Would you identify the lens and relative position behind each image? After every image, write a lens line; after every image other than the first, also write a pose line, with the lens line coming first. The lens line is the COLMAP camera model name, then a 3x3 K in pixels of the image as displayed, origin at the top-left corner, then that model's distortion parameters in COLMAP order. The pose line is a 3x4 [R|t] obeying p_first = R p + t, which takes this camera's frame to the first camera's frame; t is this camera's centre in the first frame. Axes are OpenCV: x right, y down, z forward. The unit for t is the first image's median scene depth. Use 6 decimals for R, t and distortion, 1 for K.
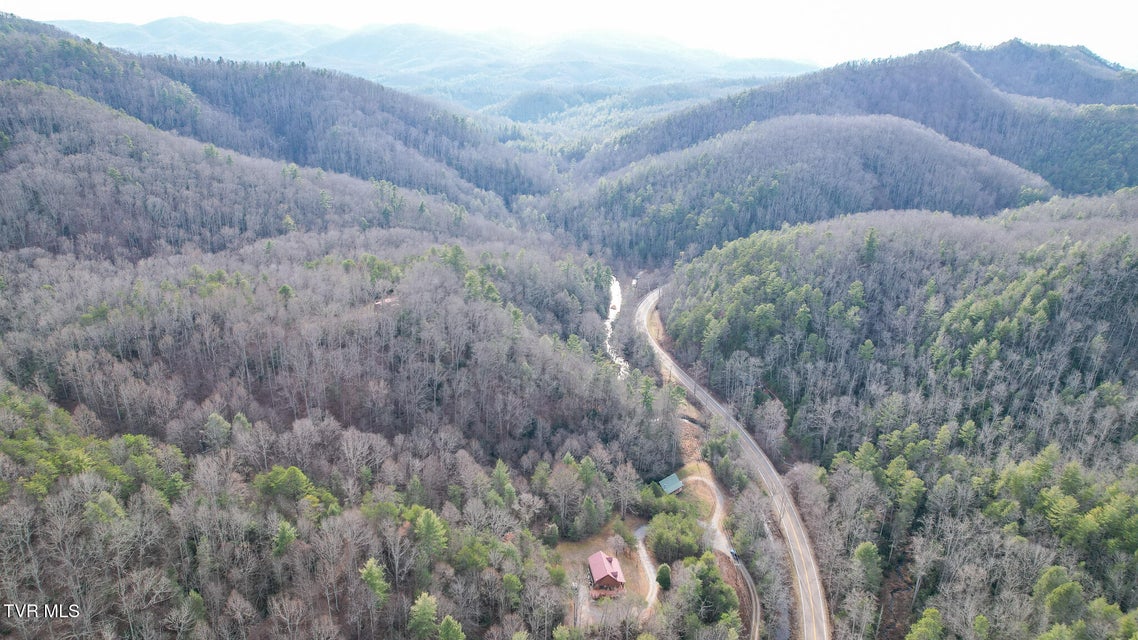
lens RADIAL K [[739.2, 0, 569.0], [0, 739.2, 320.0], [0, 0, 1]] dist [-0.070526, 0.060743]
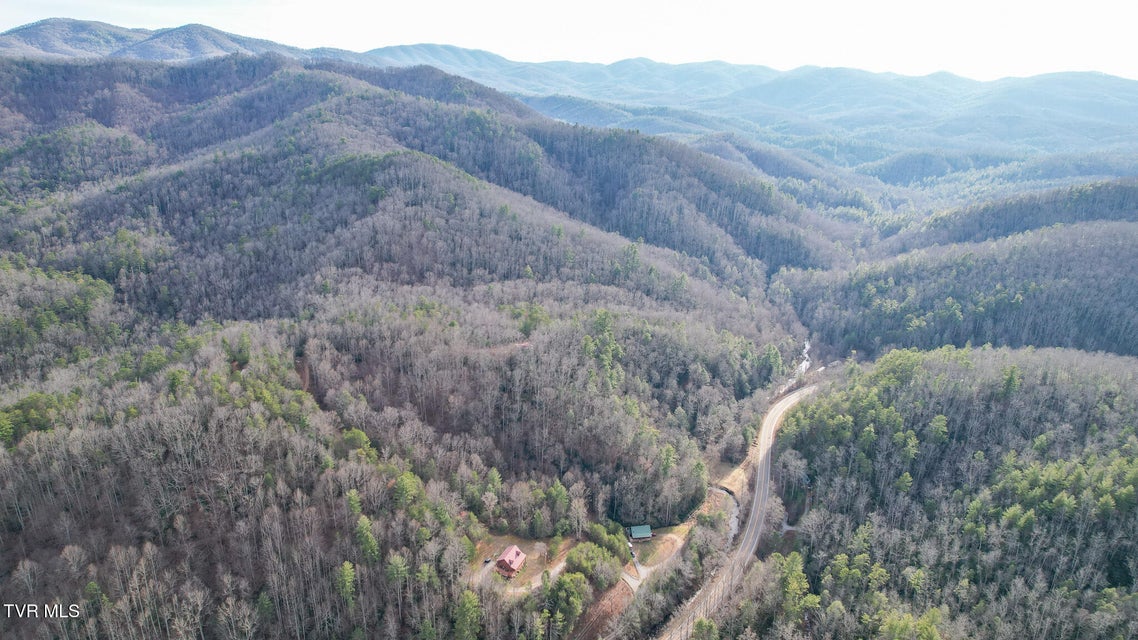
lens RADIAL K [[739.2, 0, 569.0], [0, 739.2, 320.0], [0, 0, 1]] dist [-0.070526, 0.060743]
pose [[0.832034, 0.183130, -0.523625, 0.273462], [-0.201472, 0.979240, 0.022338, -0.059406], [0.516845, 0.086910, 0.851656, -0.077249]]
